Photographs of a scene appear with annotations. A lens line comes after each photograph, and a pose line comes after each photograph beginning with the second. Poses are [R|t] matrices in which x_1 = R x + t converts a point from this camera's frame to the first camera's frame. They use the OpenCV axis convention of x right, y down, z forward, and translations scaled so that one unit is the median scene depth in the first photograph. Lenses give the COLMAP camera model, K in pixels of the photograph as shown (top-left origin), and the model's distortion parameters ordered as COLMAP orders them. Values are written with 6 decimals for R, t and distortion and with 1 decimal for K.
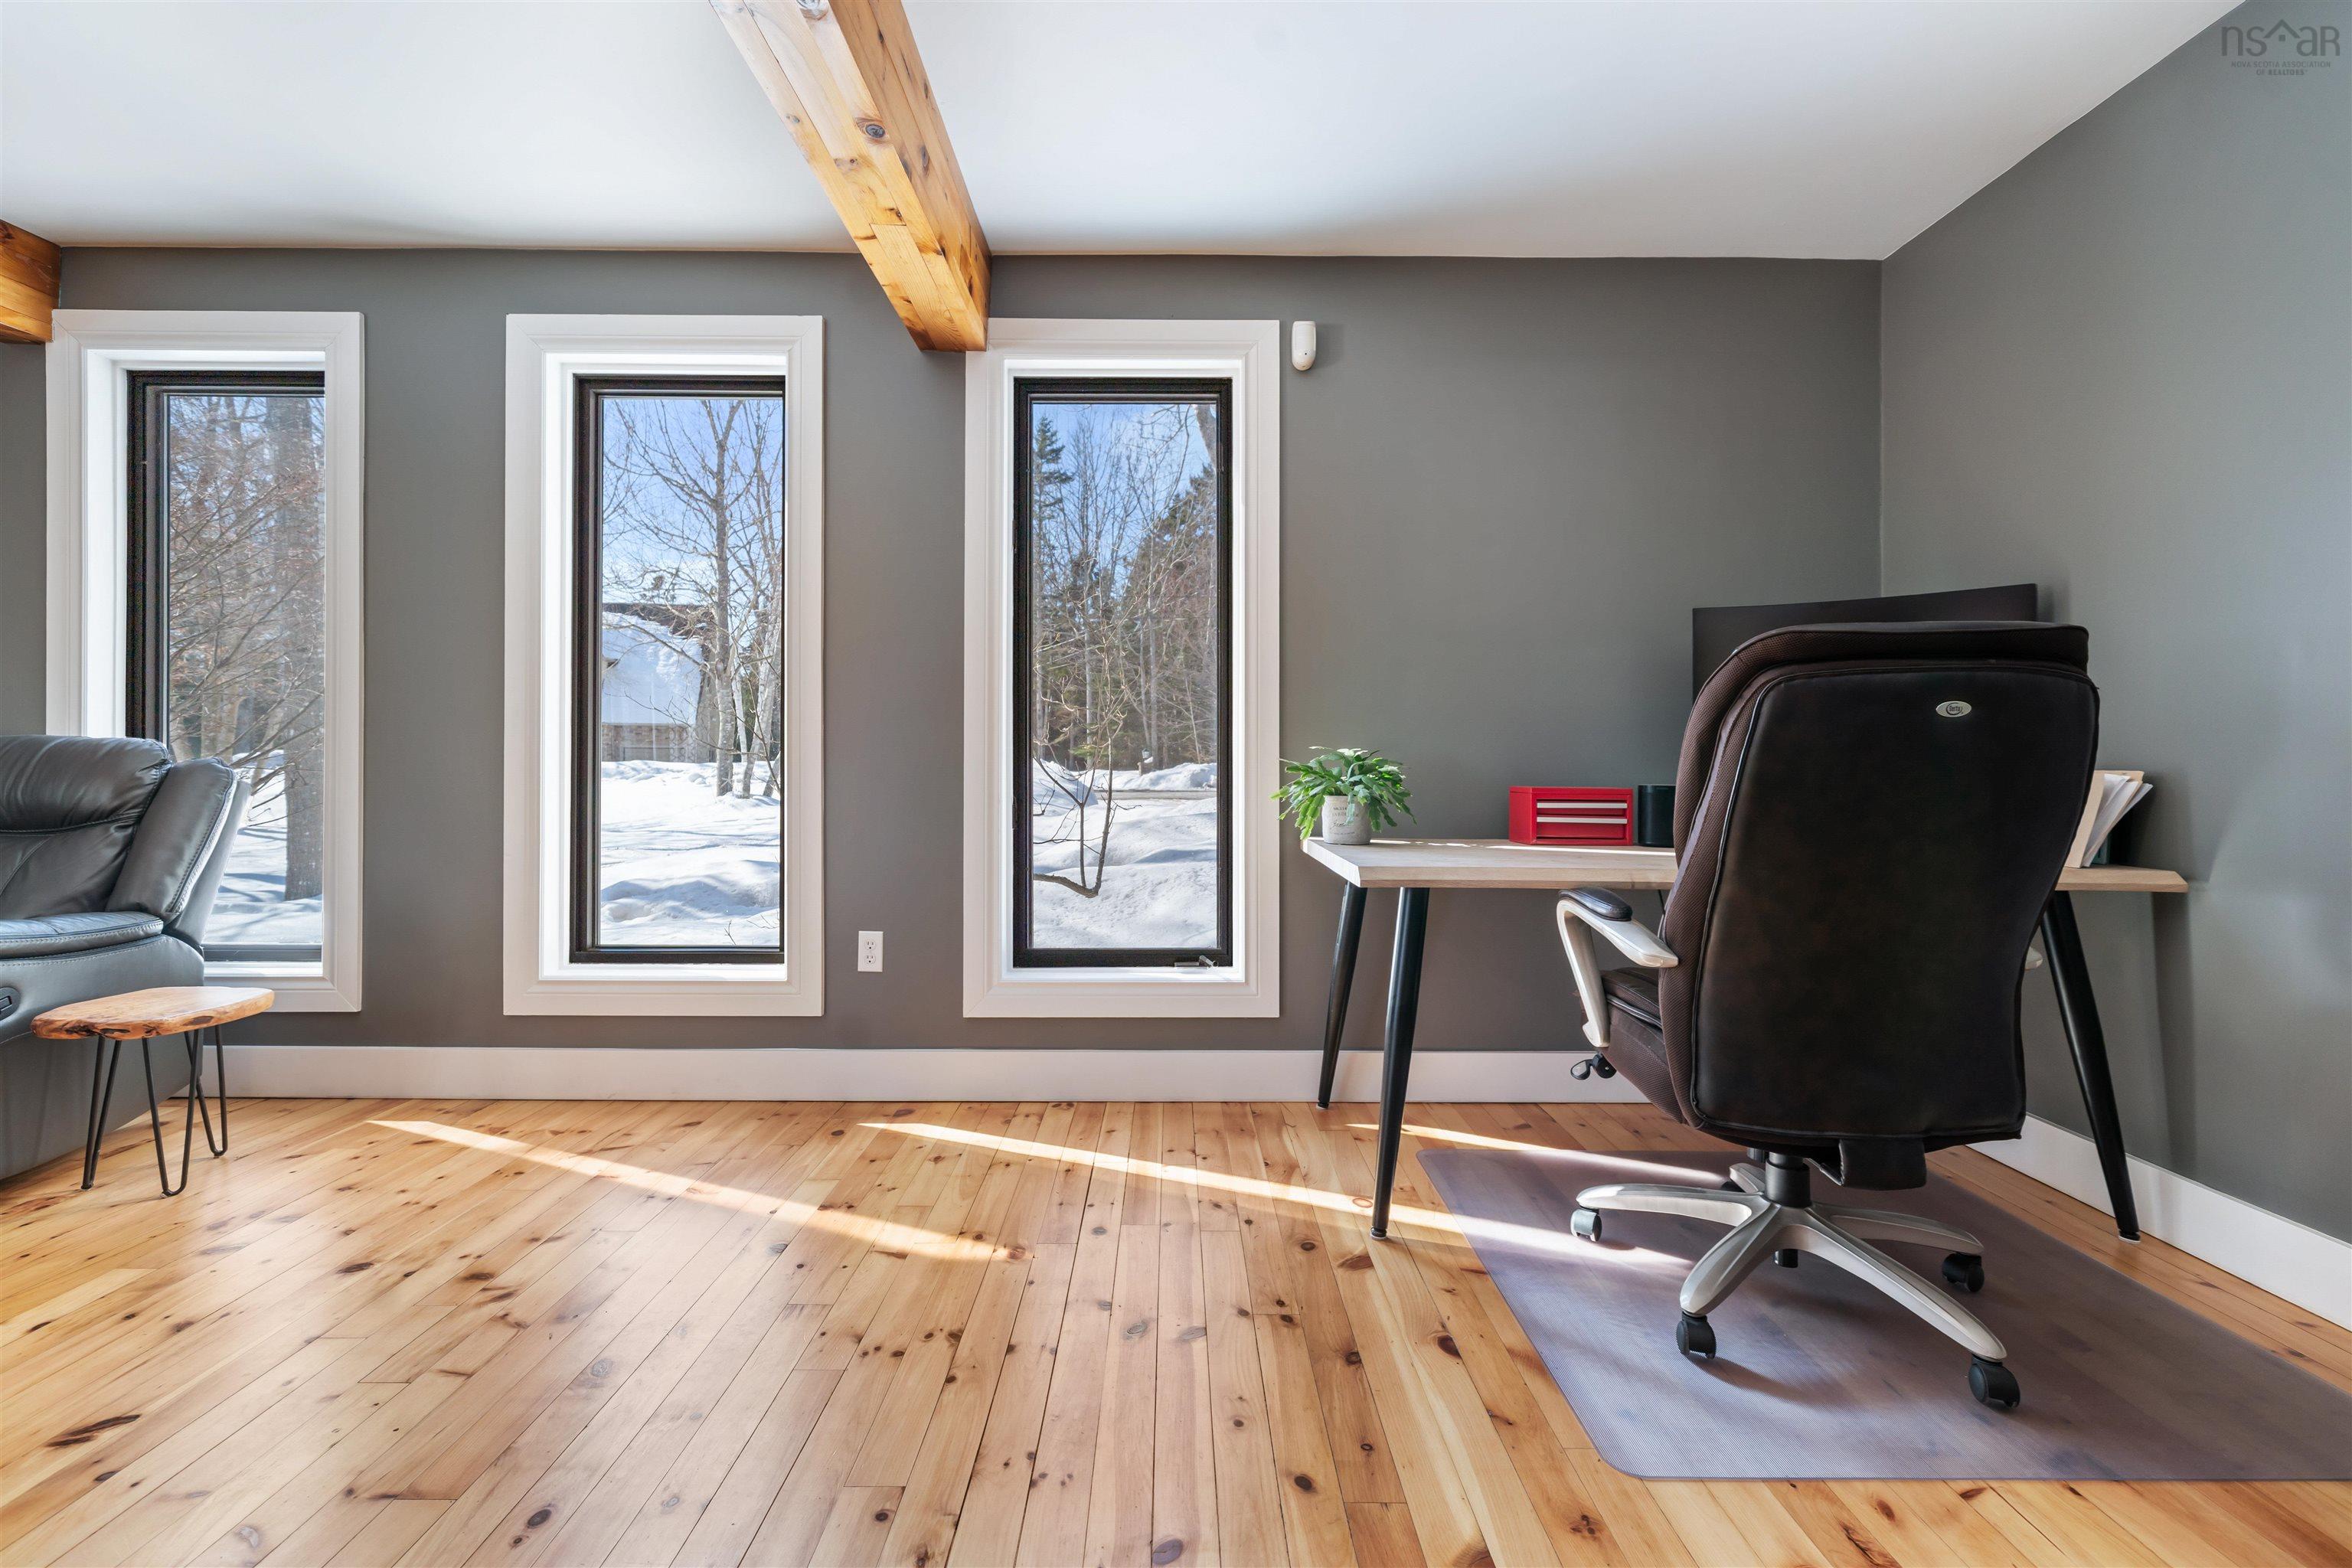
lens RADIAL K [[1014.2, 0, 1172.9], [0, 1014.2, 767.6], [0, 0, 1]] dist [-0.000401, -0.000059]
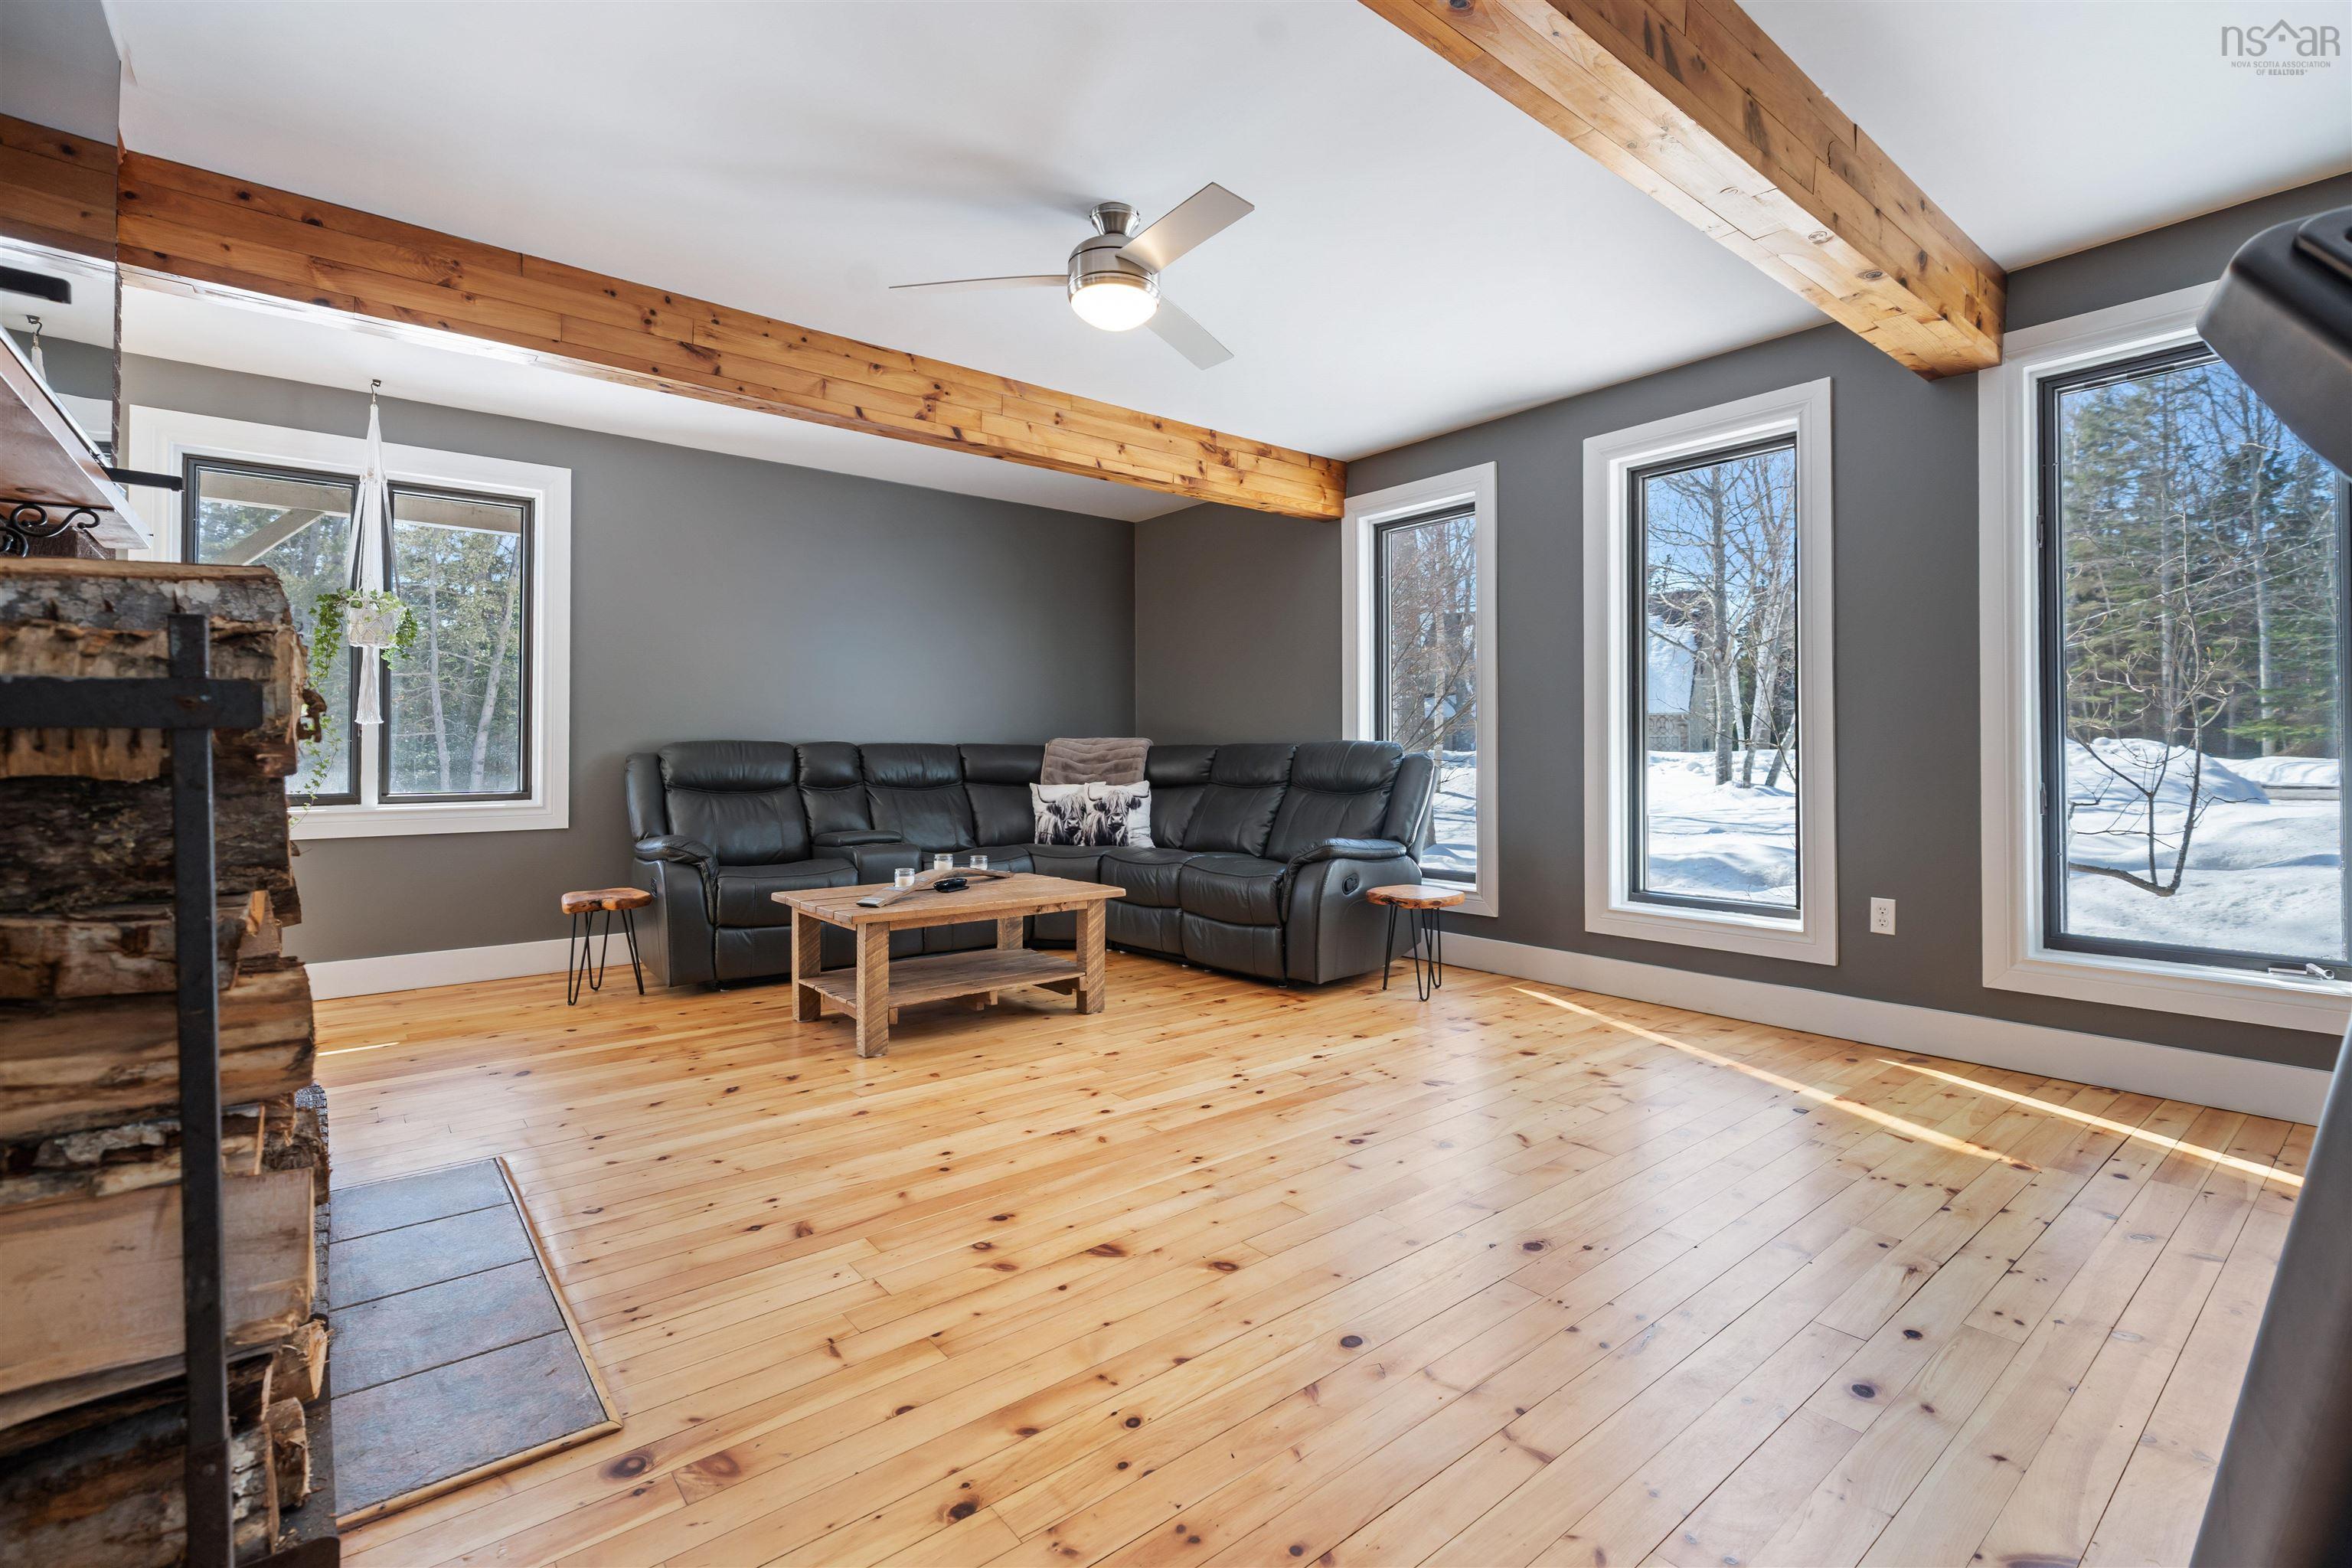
lens RADIAL K [[1042.3, 0, 1175.4], [0, 1042.3, 747.3], [0, 0, 1]] dist [0.000557, 0.000029]
pose [[0.624560, -0.011175, -0.780897, 0.126496], [0.004476, 0.999932, -0.010730, -0.000727], [0.780964, 0.003207, 0.624567, -0.366483]]
